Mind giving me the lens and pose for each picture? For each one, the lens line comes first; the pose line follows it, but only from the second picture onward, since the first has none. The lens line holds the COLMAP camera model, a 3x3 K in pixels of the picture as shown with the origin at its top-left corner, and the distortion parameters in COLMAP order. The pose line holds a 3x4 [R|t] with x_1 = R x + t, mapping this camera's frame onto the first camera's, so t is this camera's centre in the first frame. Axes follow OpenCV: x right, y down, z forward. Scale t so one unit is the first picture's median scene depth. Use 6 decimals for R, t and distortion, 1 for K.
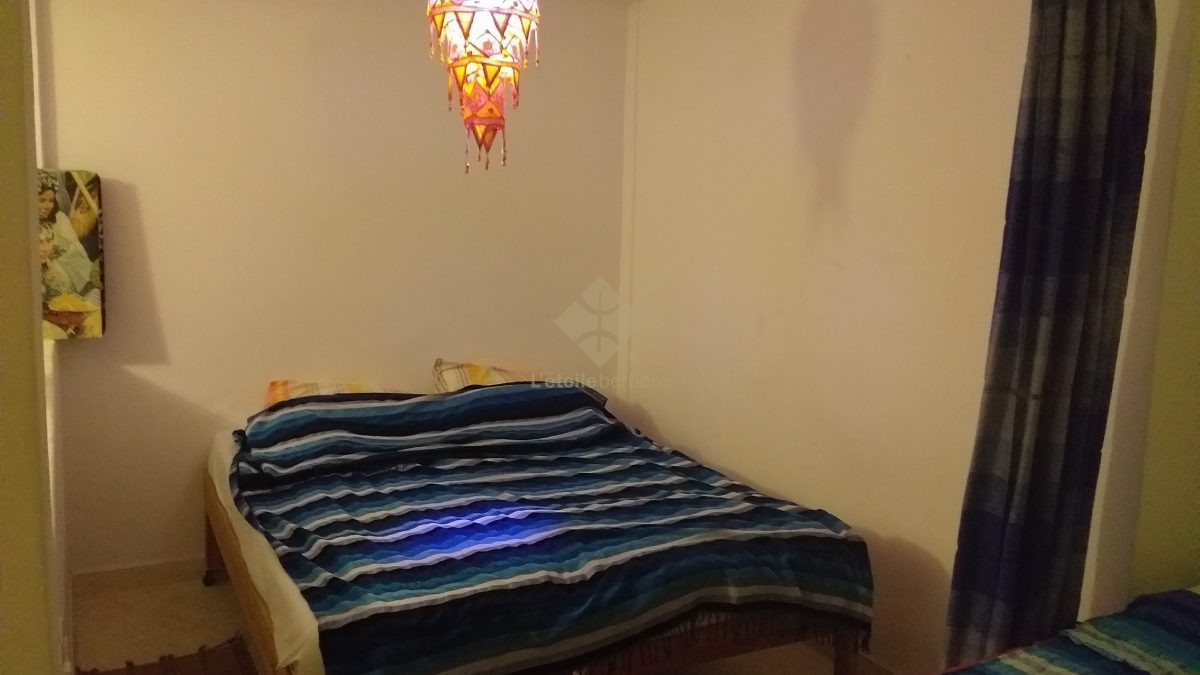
lens RADIAL K [[873.8, 0, 604.6], [0, 873.8, 333.9], [0, 0, 1]] dist [0.002474, -0.042498]
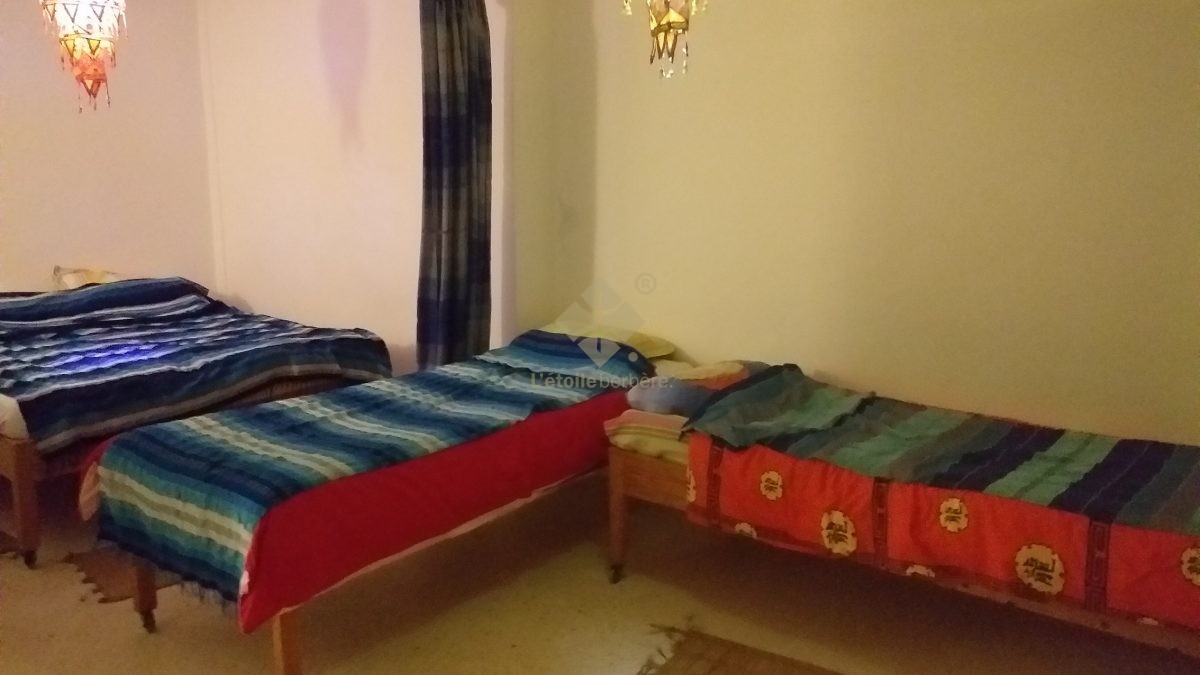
lens RADIAL K [[873.8, 0, 604.6], [0, 873.8, 333.9], [0, 0, 1]] dist [0.002474, -0.042498]
pose [[0.911300, -0.097878, 0.399940, 0.024701], [0.071239, 0.994167, 0.080980, 0.134116], [-0.405533, -0.045306, 0.912957, -0.728381]]
